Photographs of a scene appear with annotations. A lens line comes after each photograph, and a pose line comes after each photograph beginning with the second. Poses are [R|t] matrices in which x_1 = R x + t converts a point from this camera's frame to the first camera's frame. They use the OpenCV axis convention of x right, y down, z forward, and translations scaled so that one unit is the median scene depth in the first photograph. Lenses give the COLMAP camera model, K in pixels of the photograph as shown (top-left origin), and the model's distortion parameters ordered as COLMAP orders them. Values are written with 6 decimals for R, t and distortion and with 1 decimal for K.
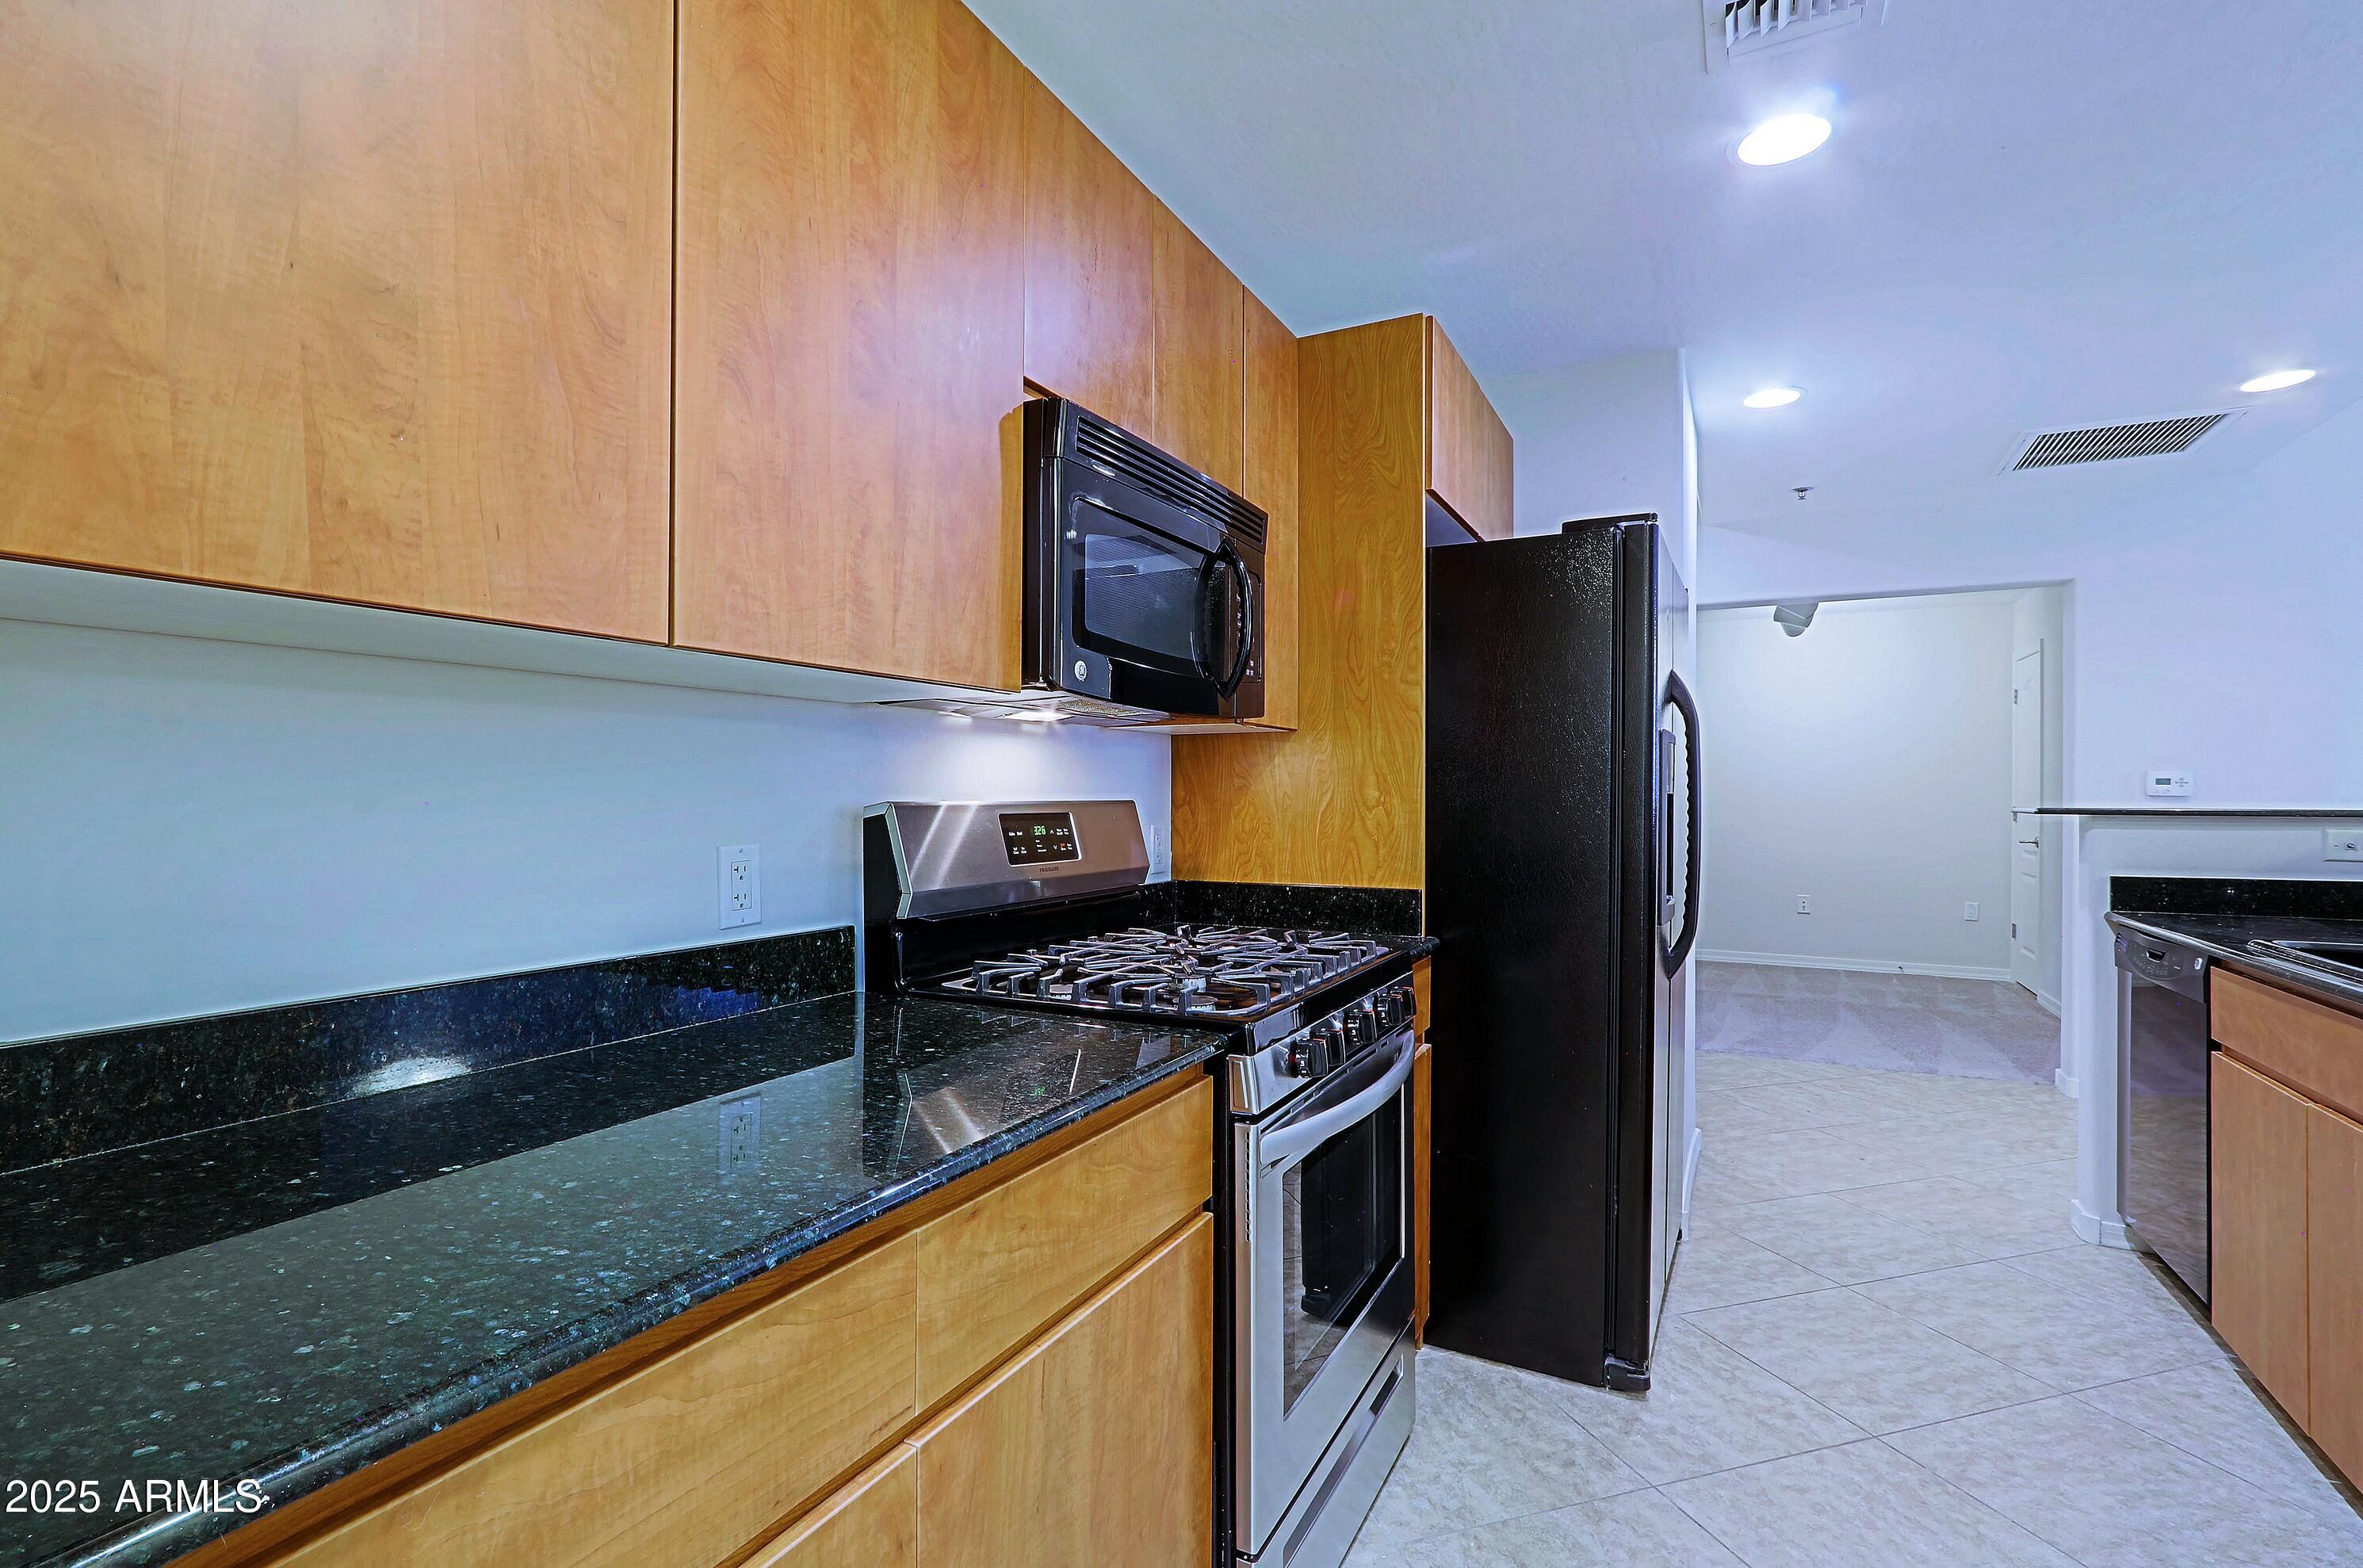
lens RADIAL K [[1114.9, 0, 1178.2], [0, 1114.9, 789.7], [0, 0, 1]] dist [-0.004024, 0.001544]
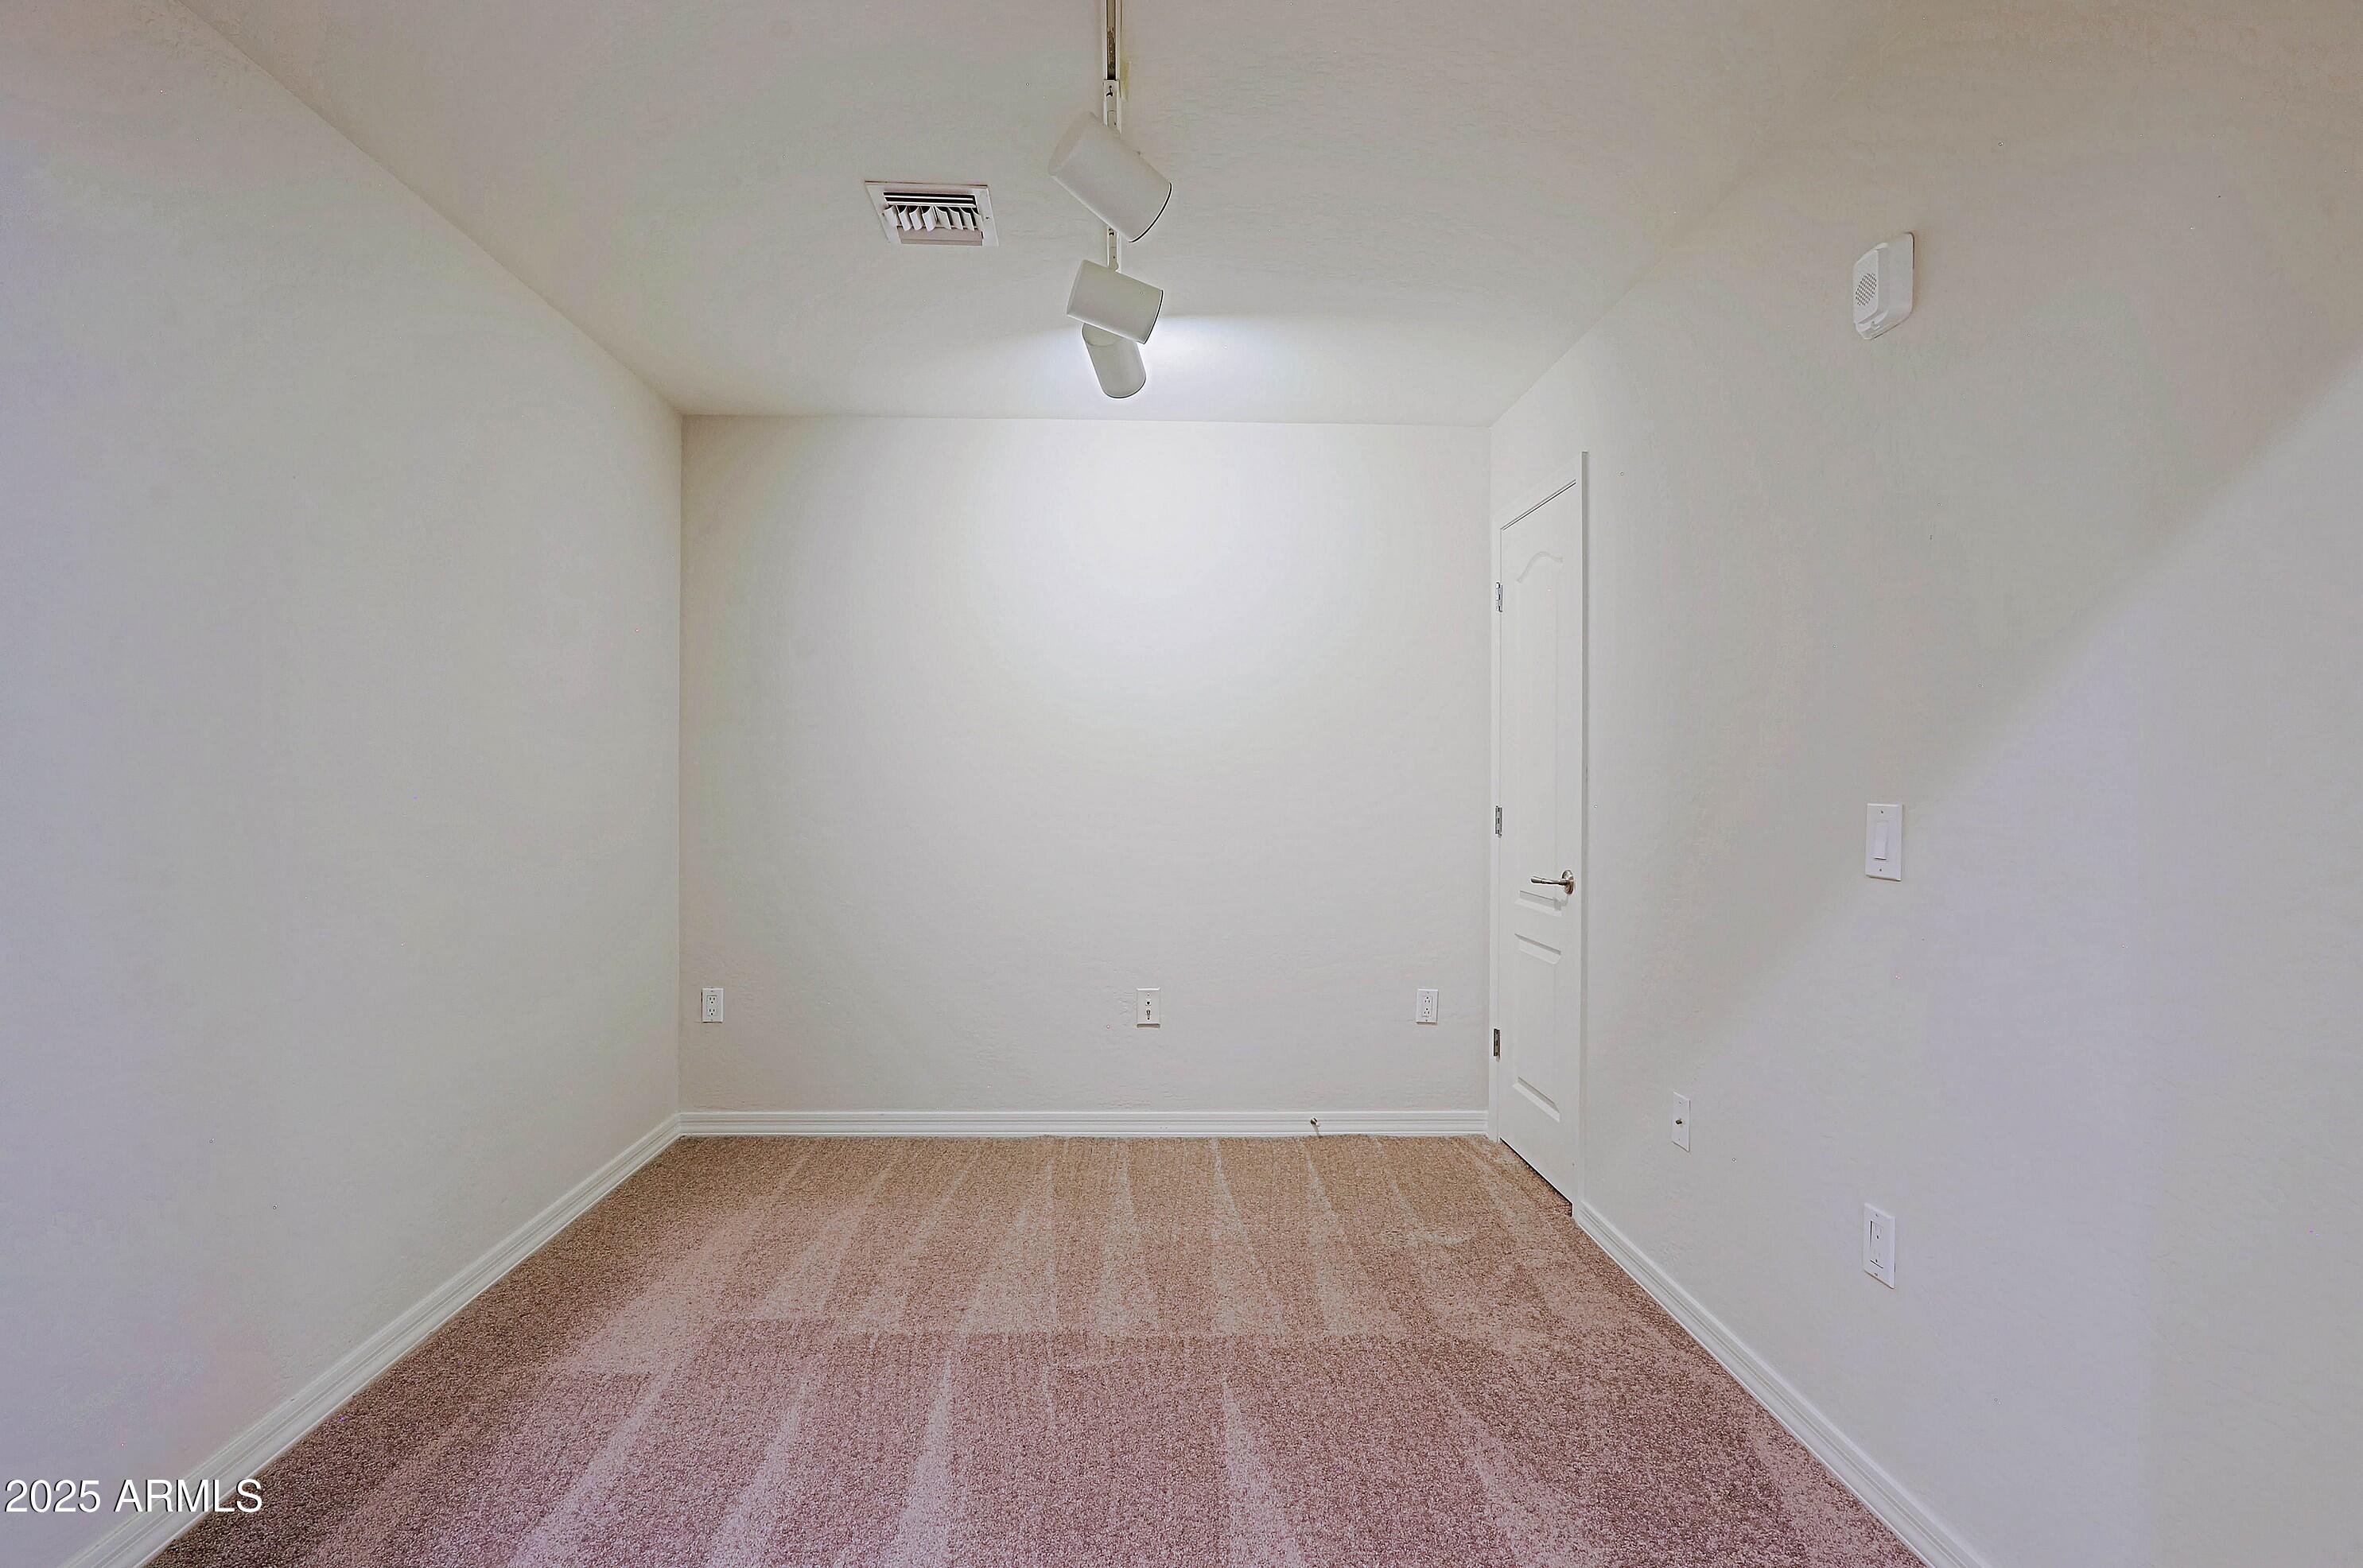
lens RADIAL K [[1114.7, 0, 1179.3], [0, 1114.7, 784.0], [0, 0, 1]] dist [-0.004024, 0.001544]
pose [[0.863179, -0.000601, 0.504898, 0.377710], [-0.000651, 0.999997, 0.002305, 0.005924], [-0.504898, -0.002318, 0.863176, 0.657496]]
